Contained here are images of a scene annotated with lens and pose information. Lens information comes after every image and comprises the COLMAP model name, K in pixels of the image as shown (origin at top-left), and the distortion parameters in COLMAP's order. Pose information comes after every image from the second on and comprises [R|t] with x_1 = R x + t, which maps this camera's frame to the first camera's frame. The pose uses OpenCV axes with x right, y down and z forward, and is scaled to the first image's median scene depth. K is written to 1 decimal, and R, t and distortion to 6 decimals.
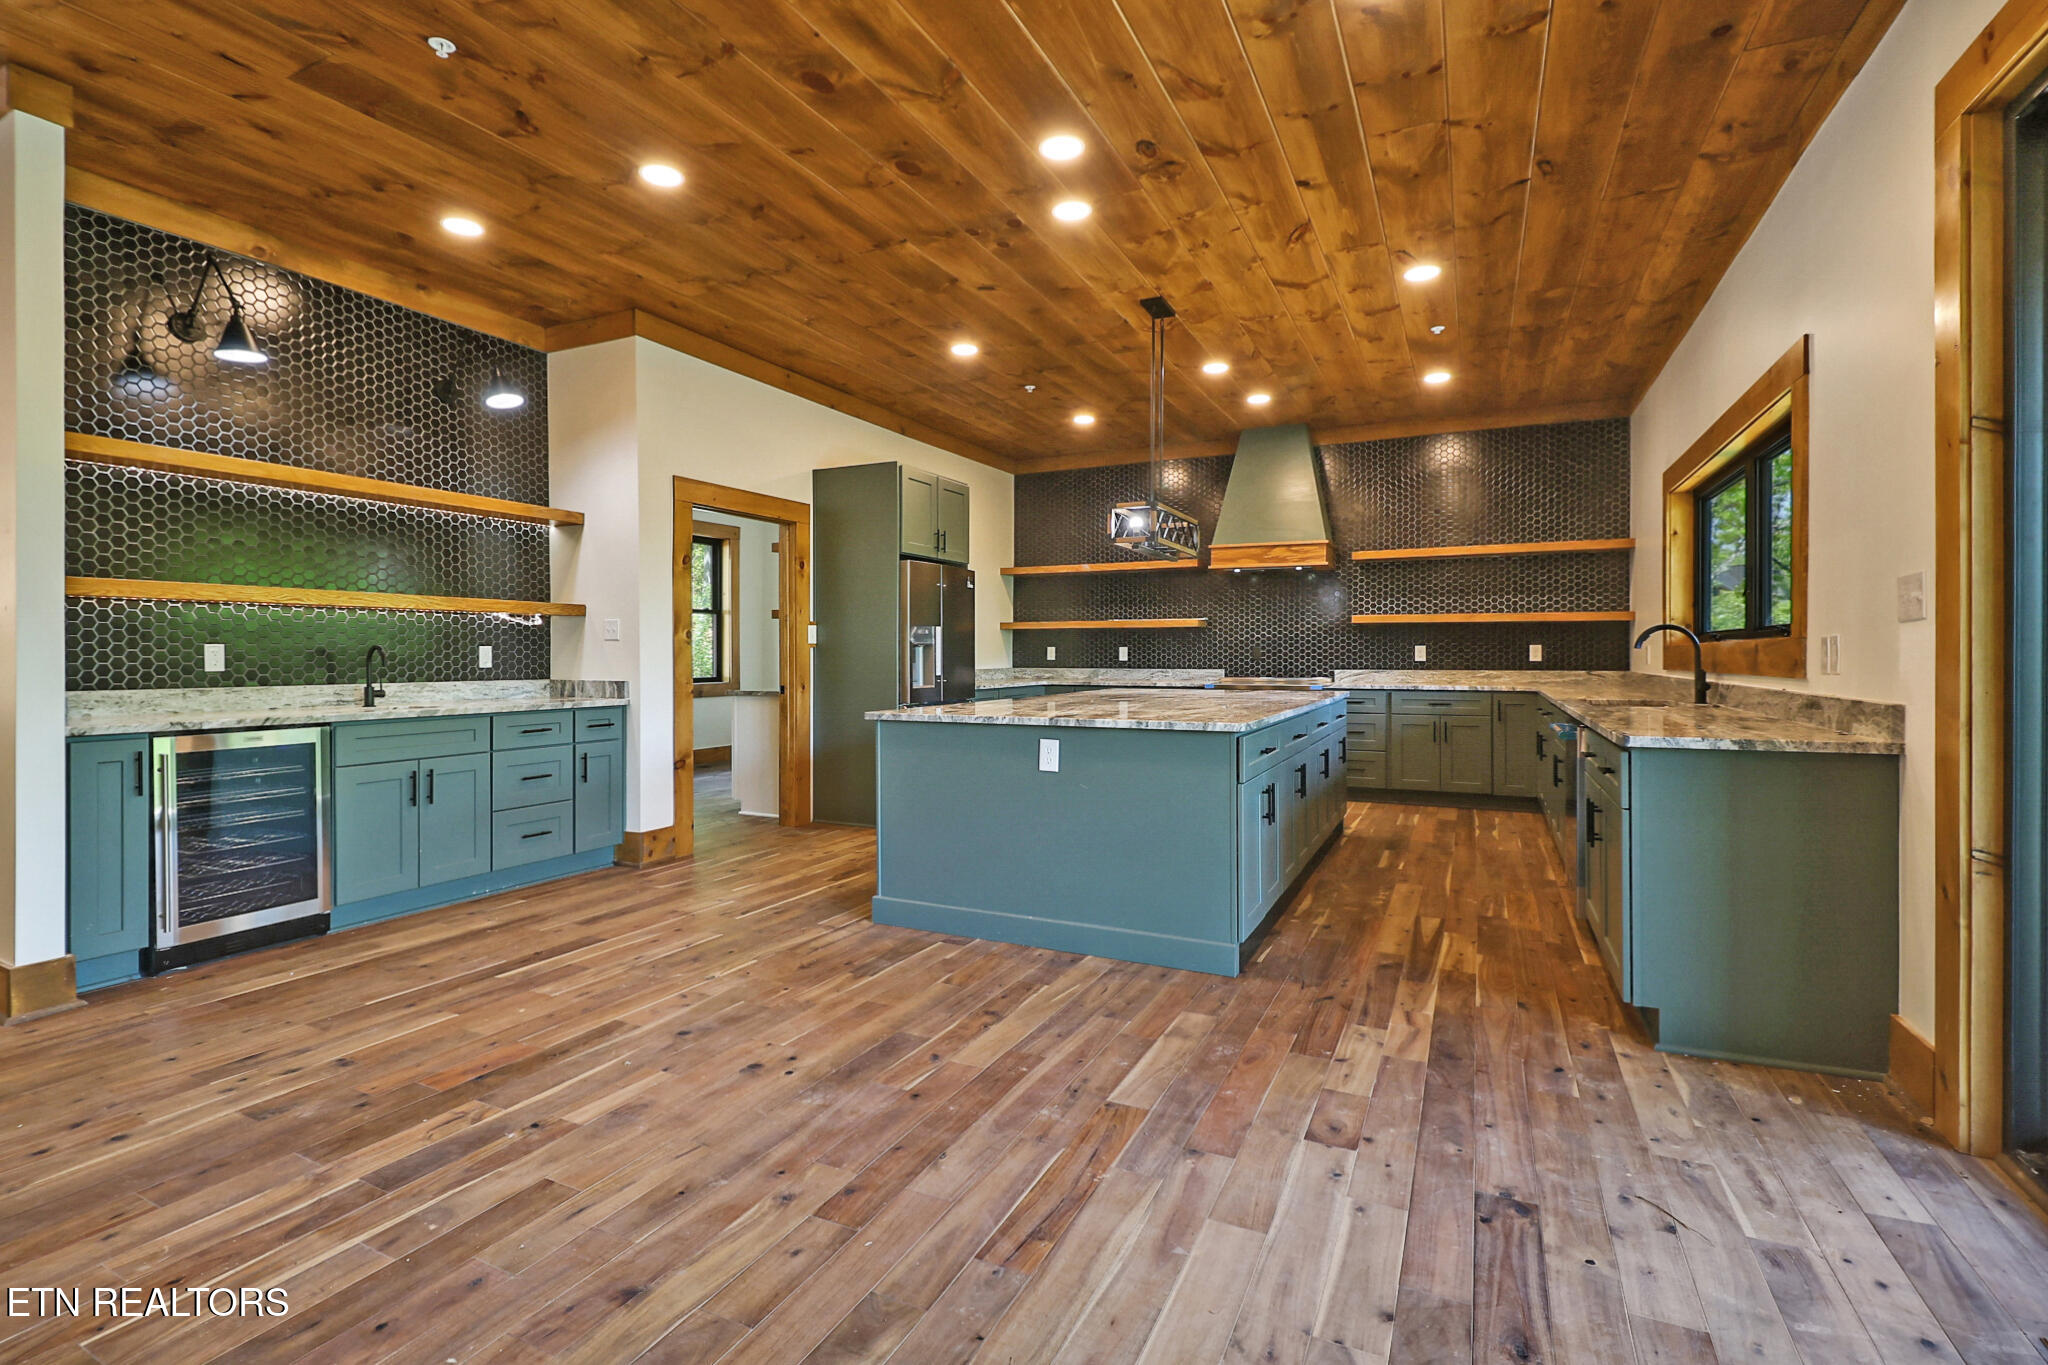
lens RADIAL K [[926.4, 0, 1013.7], [0, 926.4, 678.0], [0, 0, 1]] dist [0.003031, -0.019016]
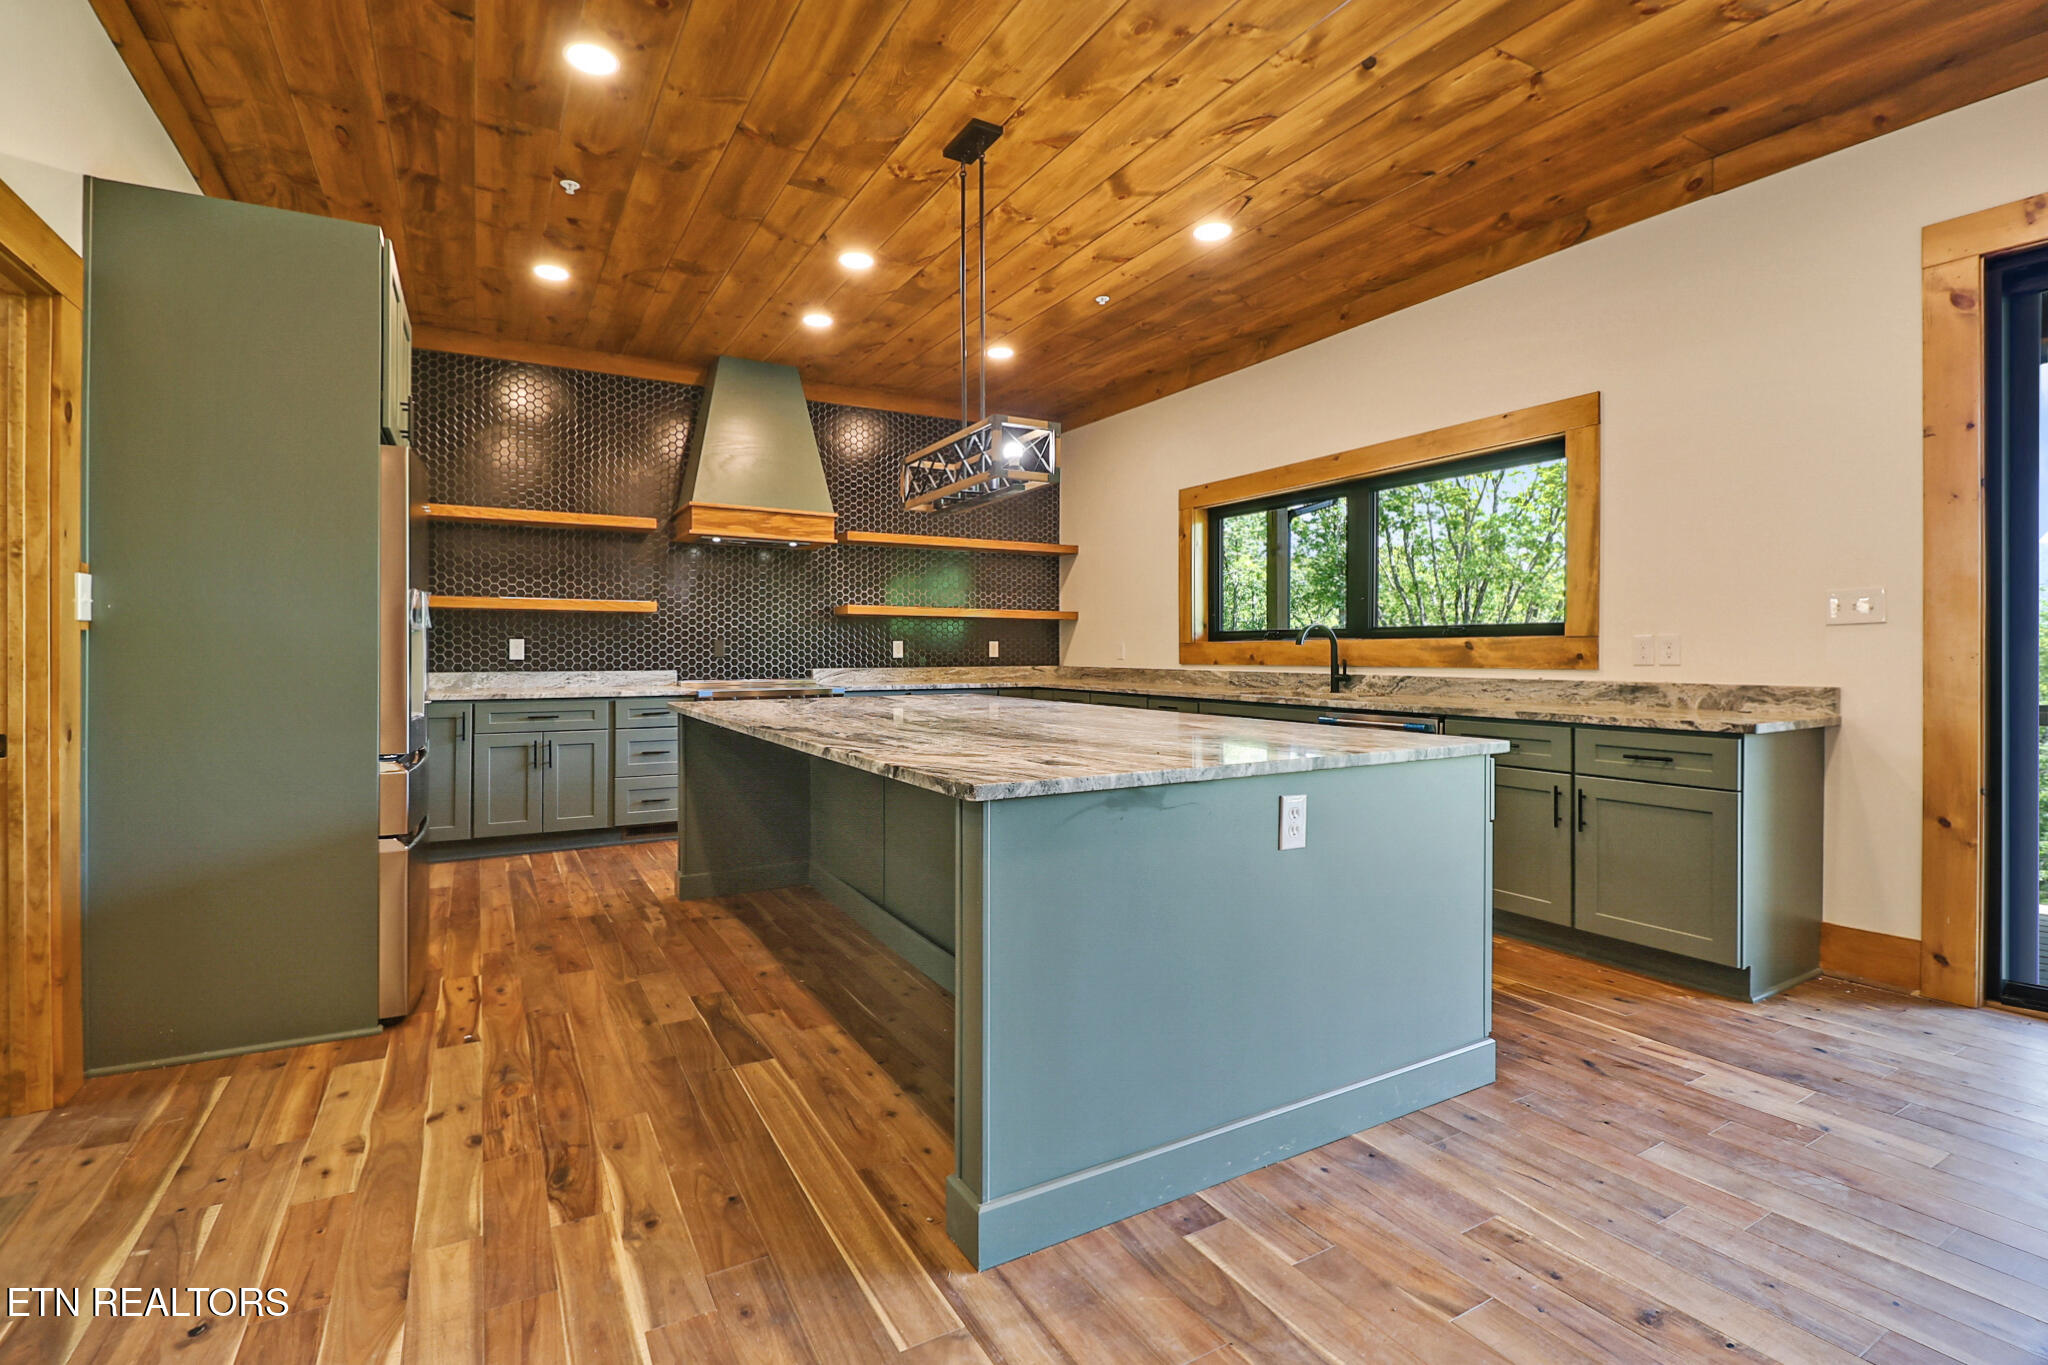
lens RADIAL K [[937.8, 0, 984.7], [0, 937.8, 661.6], [0, 0, 1]] dist [-0.003174, -0.013237]
pose [[0.572538, -0.008593, 0.819833, -0.387835], [0.020845, 0.999774, -0.004078, -0.012792], [-0.819613, 0.019424, 0.572588, 0.573547]]
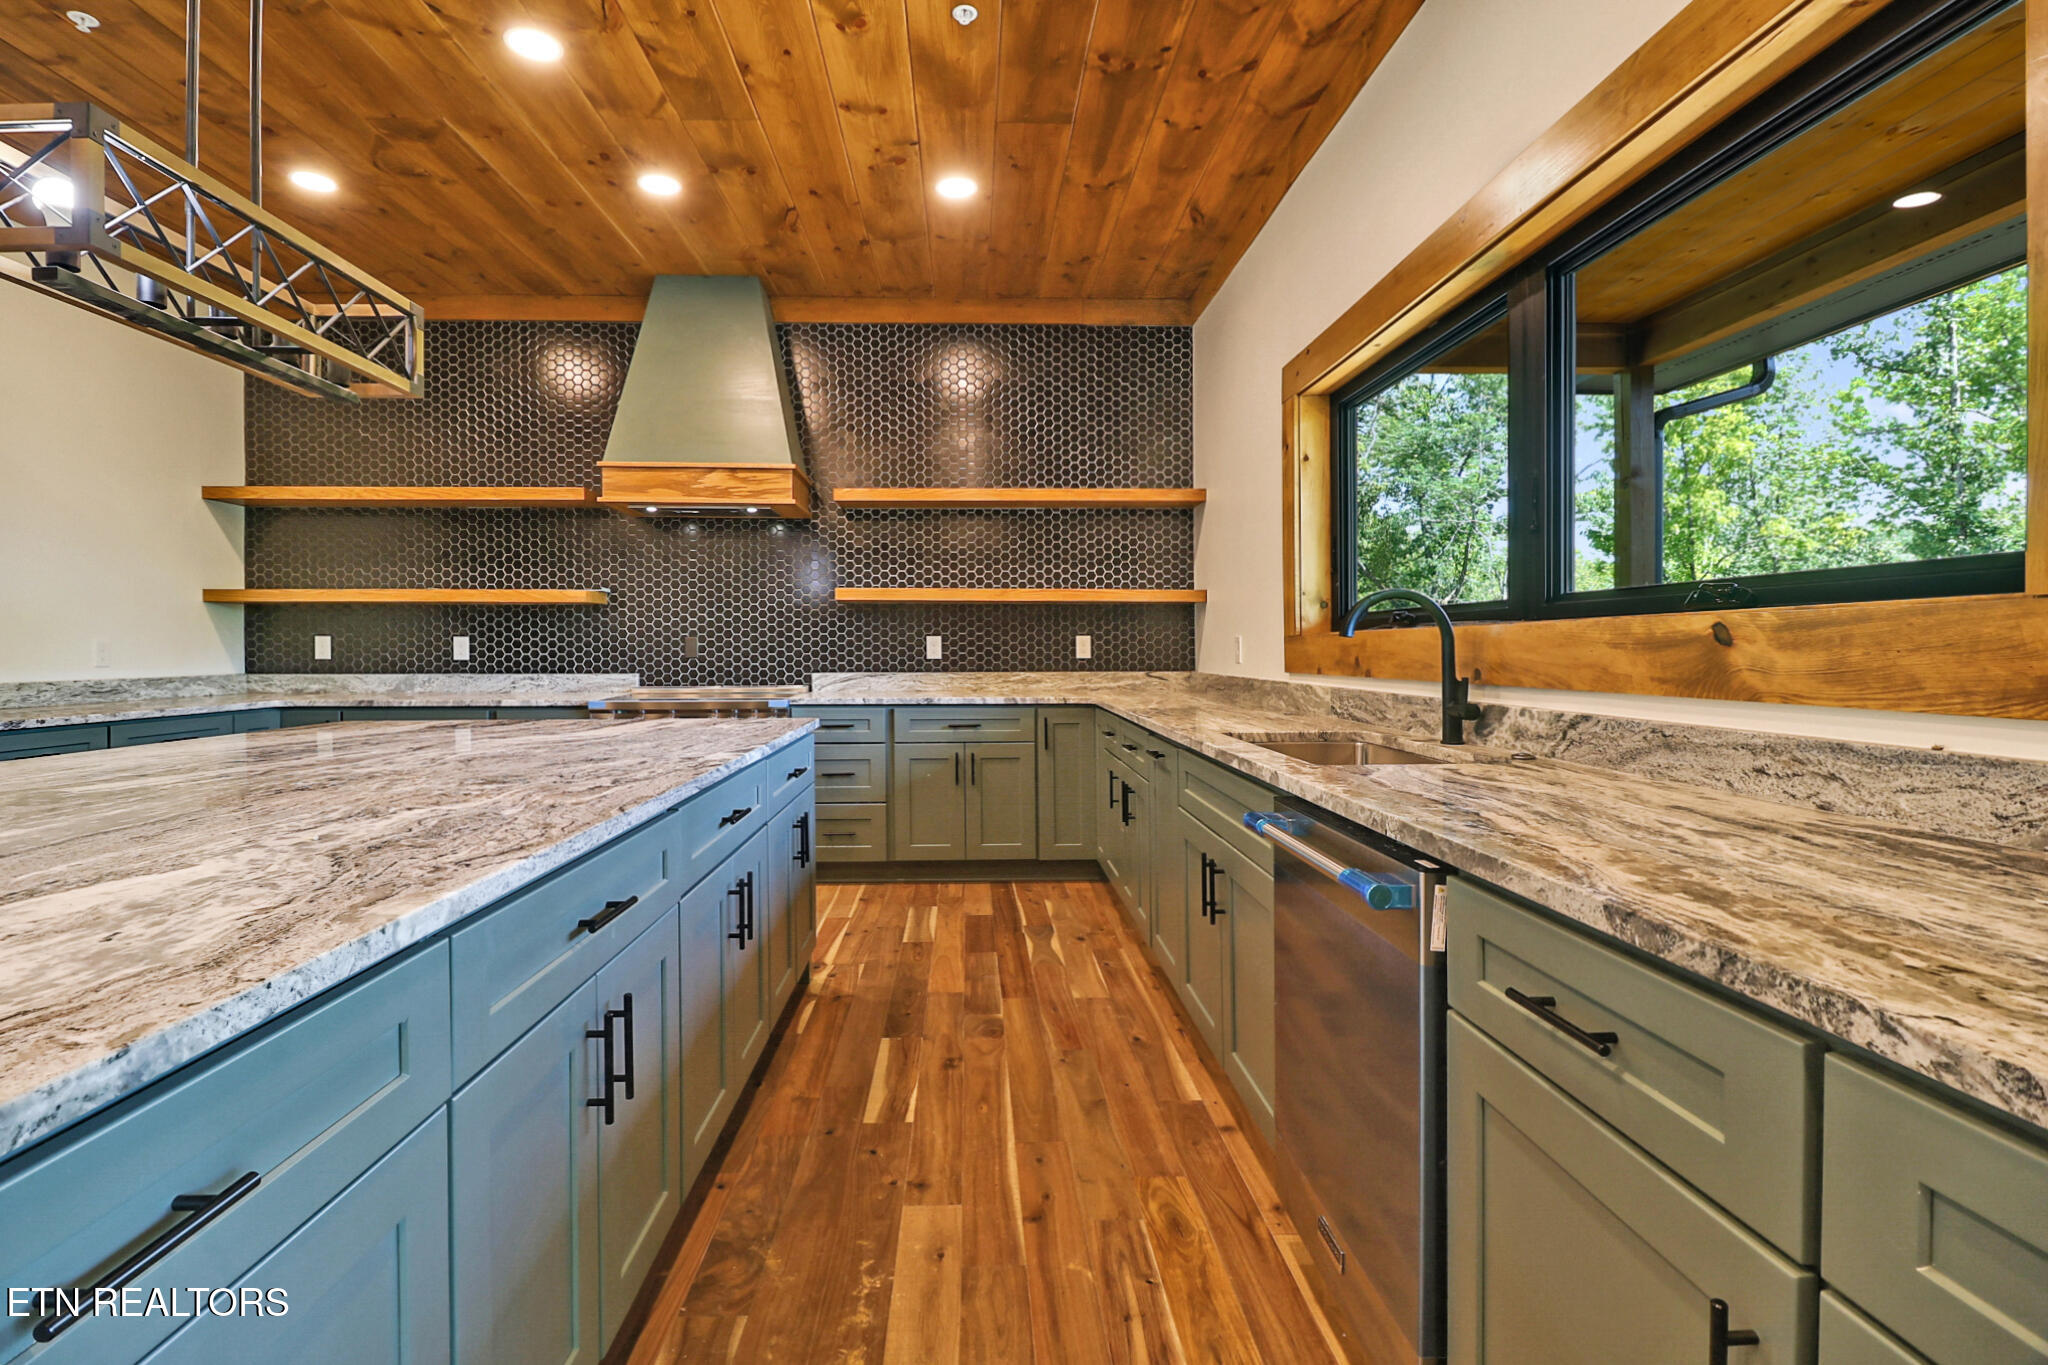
lens RADIAL K [[930.4, 0, 986.5], [0, 930.4, 670.2], [0, 0, 1]] dist [-0.014352, -0.000821]
pose [[0.886816, -0.010584, 0.462001, 0.231770], [0.012293, 0.999924, -0.000689, -0.013126], [-0.461959, 0.006290, 0.886879, 0.552489]]
